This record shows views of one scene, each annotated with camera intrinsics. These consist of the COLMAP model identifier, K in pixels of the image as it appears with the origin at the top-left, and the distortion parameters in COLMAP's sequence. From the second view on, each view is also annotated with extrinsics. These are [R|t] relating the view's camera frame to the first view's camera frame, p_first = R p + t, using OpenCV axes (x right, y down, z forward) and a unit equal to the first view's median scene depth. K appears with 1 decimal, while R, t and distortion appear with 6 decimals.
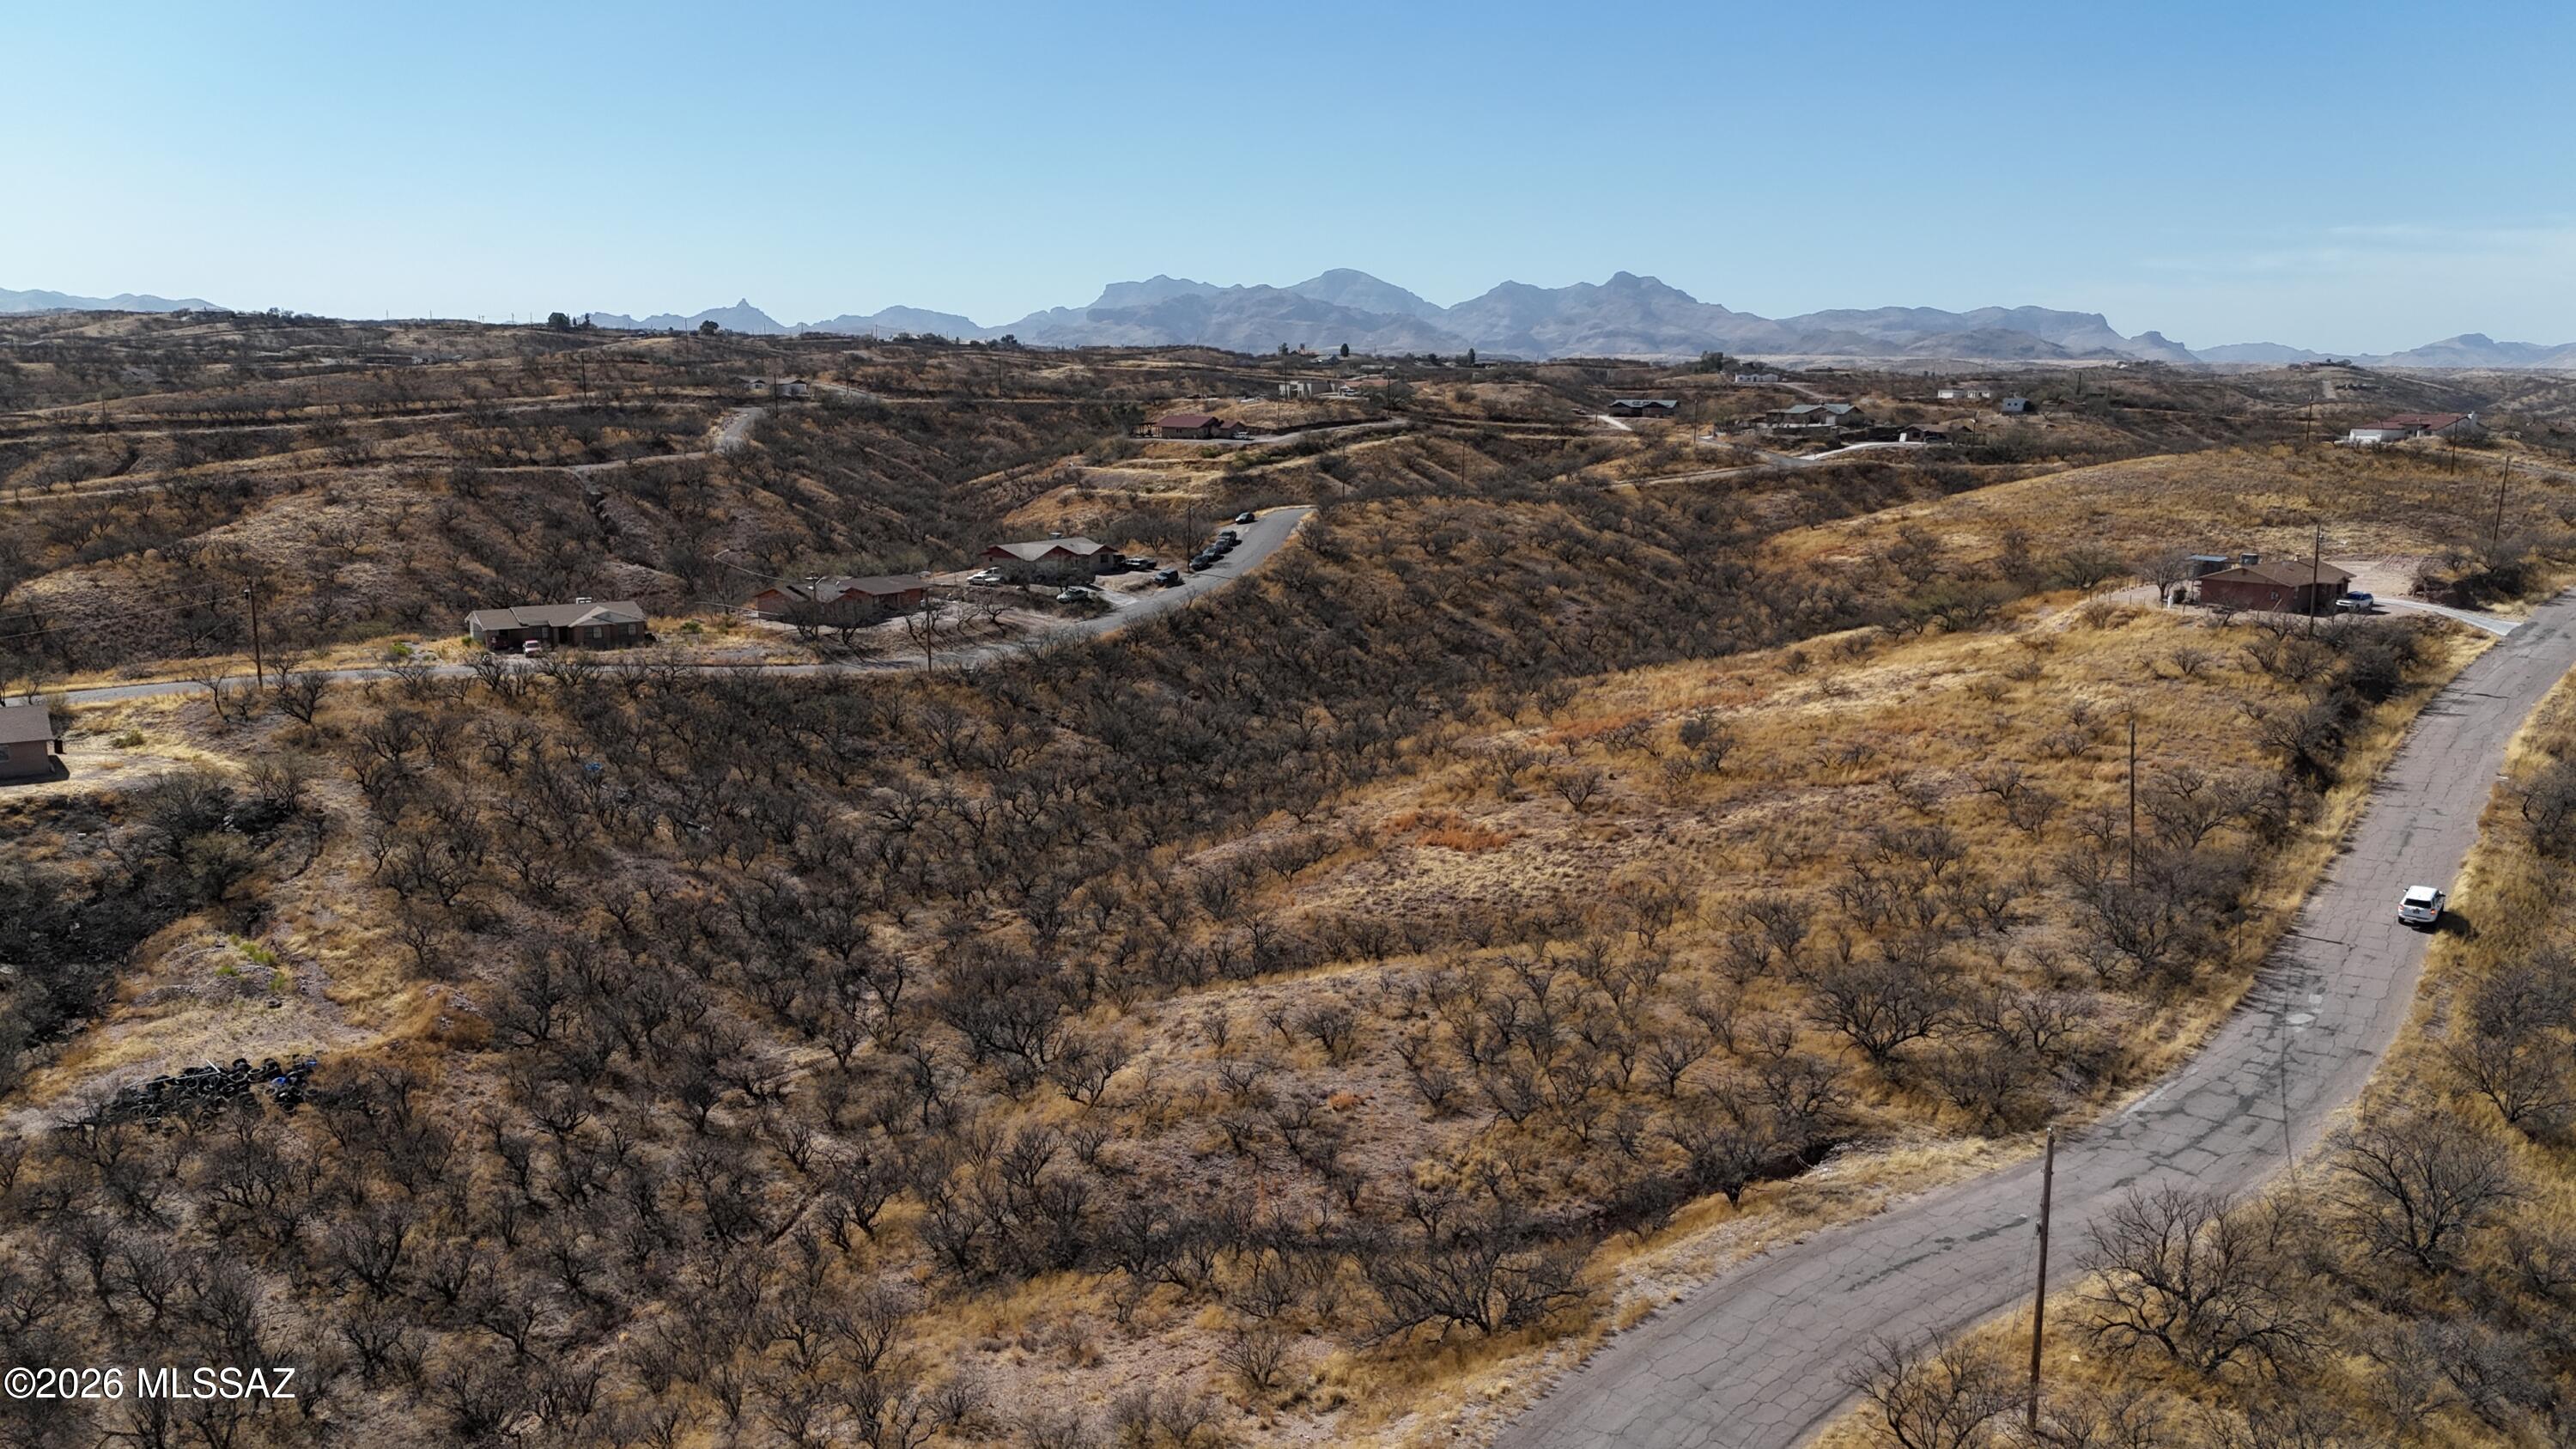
lens RADIAL K [[1877.7, 0, 1277.0], [0, 1877.7, 742.8], [0, 0, 1]] dist [0.069233, -0.059167]
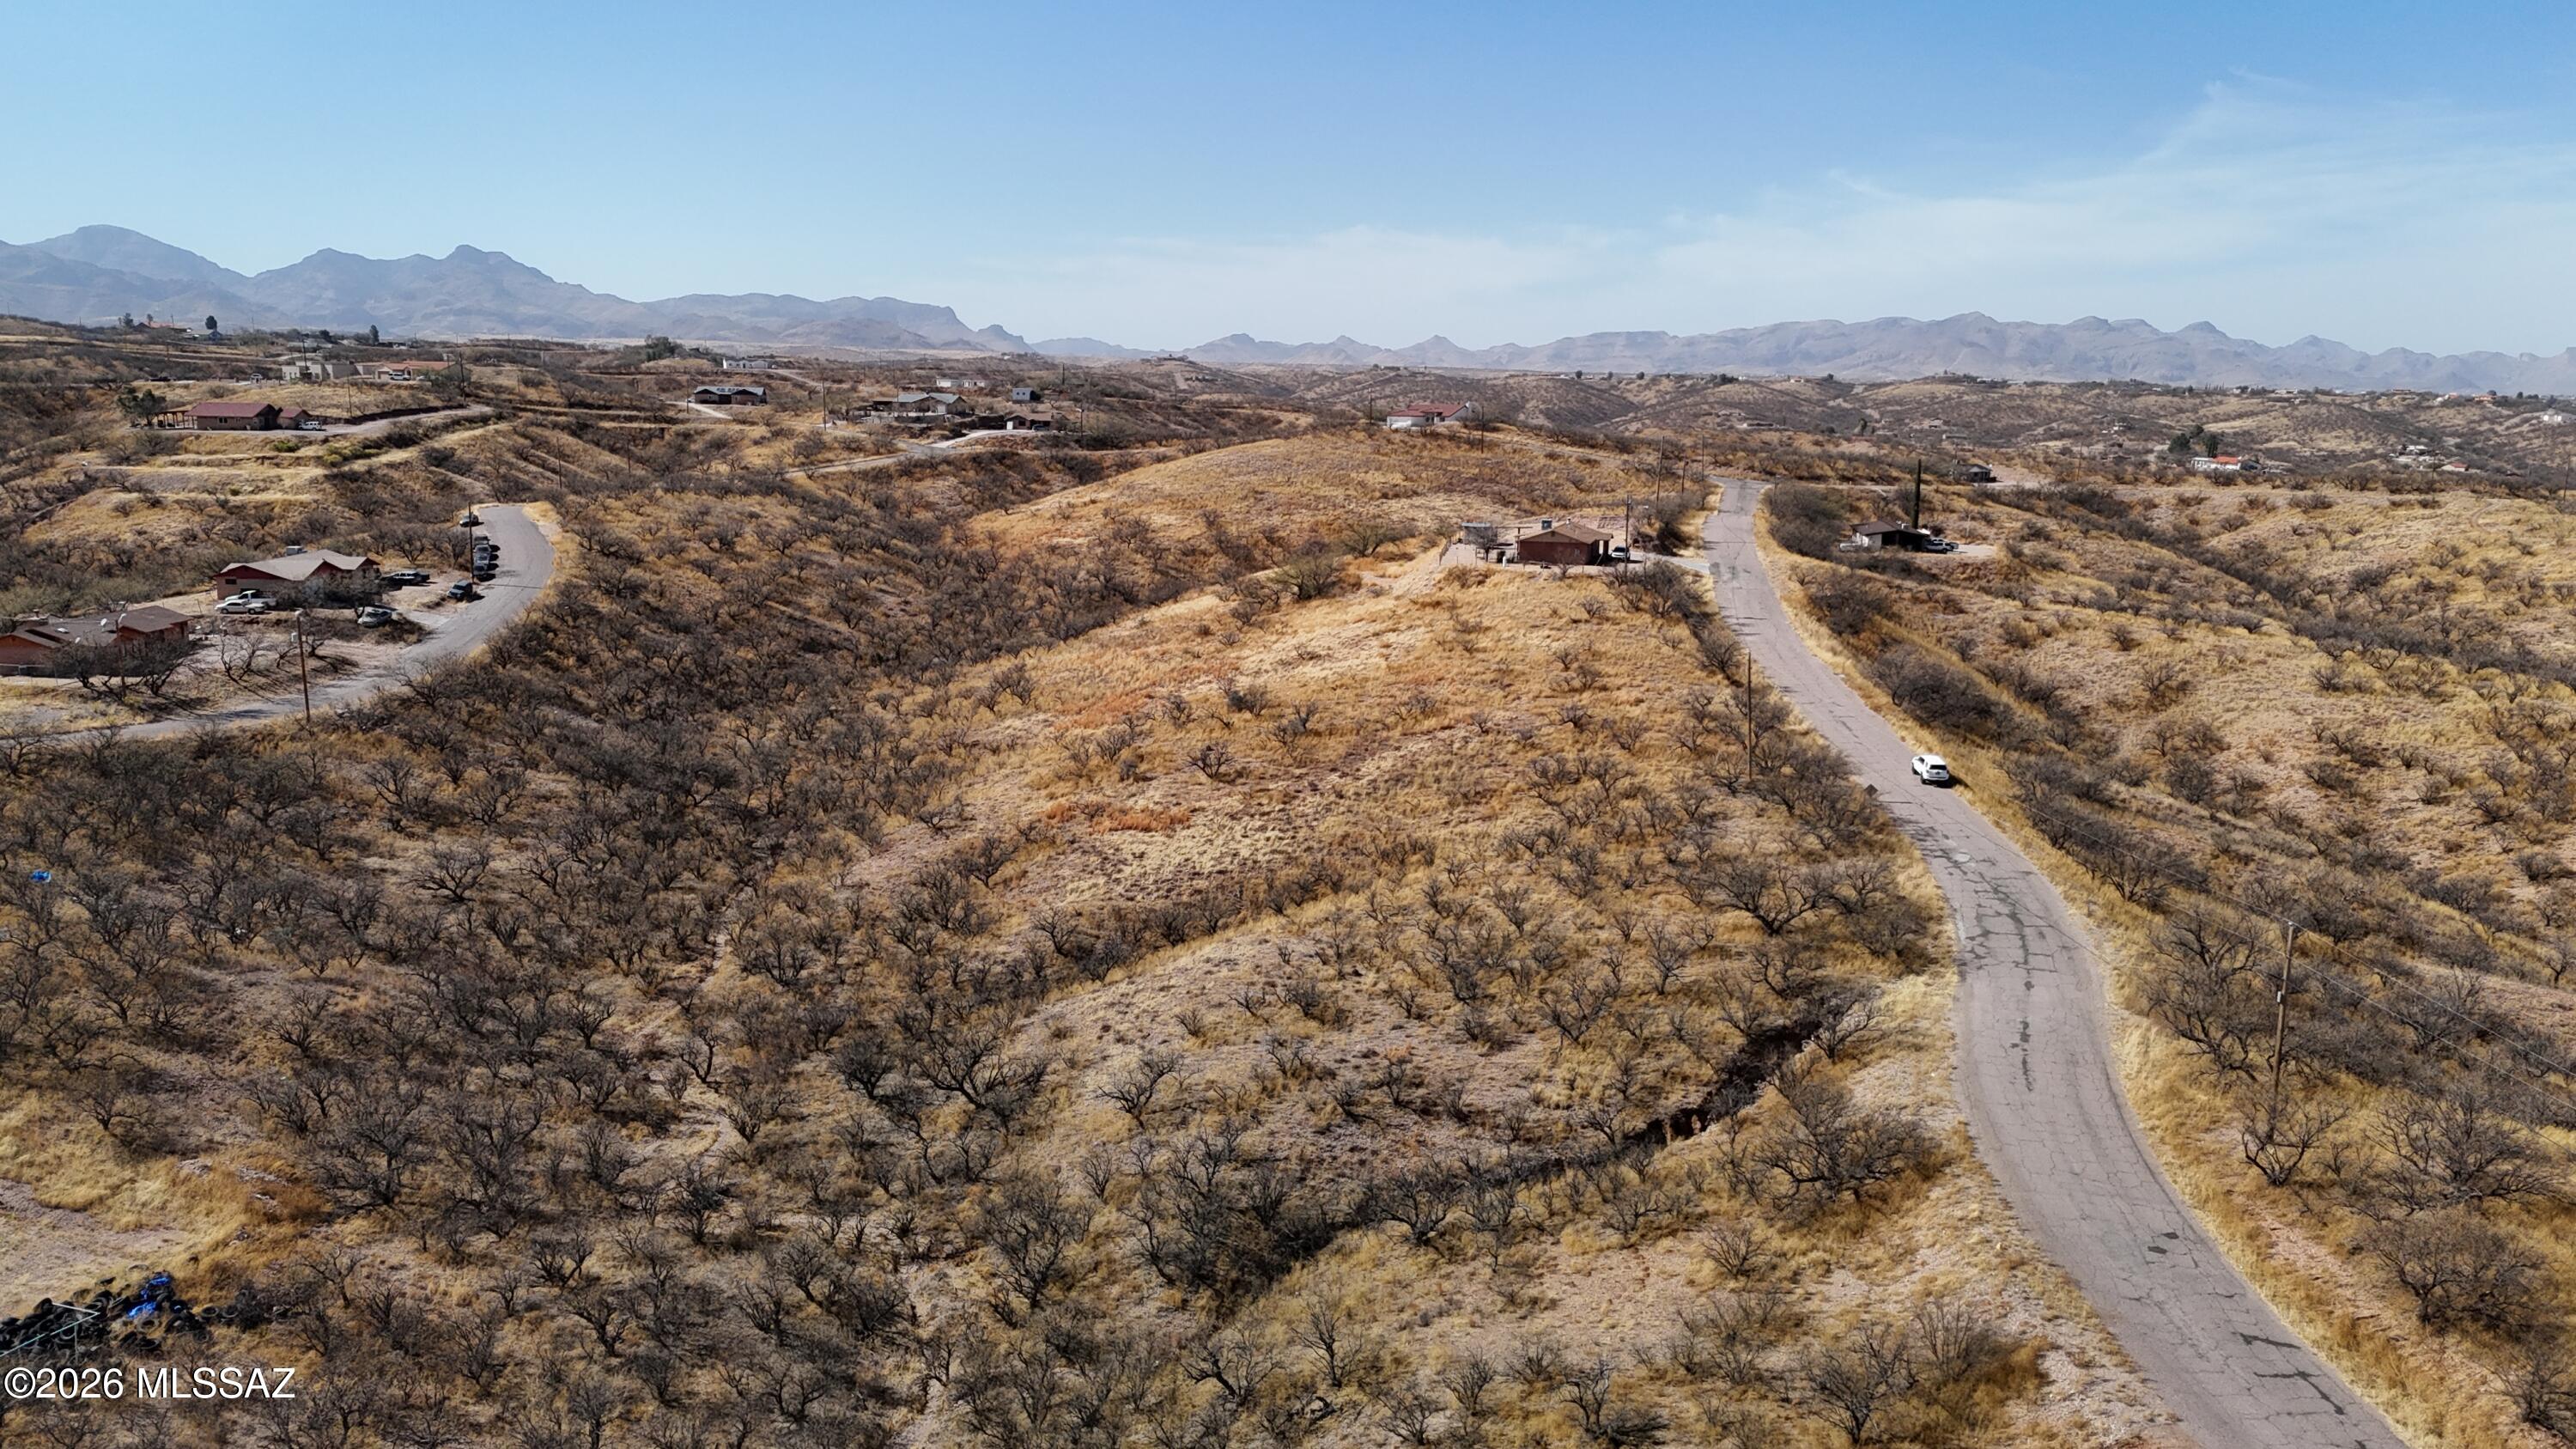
lens RADIAL K [[1877.7, 0, 1278.6], [0, 1877.7, 767.2], [0, 0, 1]] dist [0.069233, -0.059167]
pose [[0.838428, -0.108783, 0.534045, -0.131343], [0.098191, 0.993994, 0.048318, -0.006993], [-0.536094, 0.011927, 0.844074, 0.029887]]
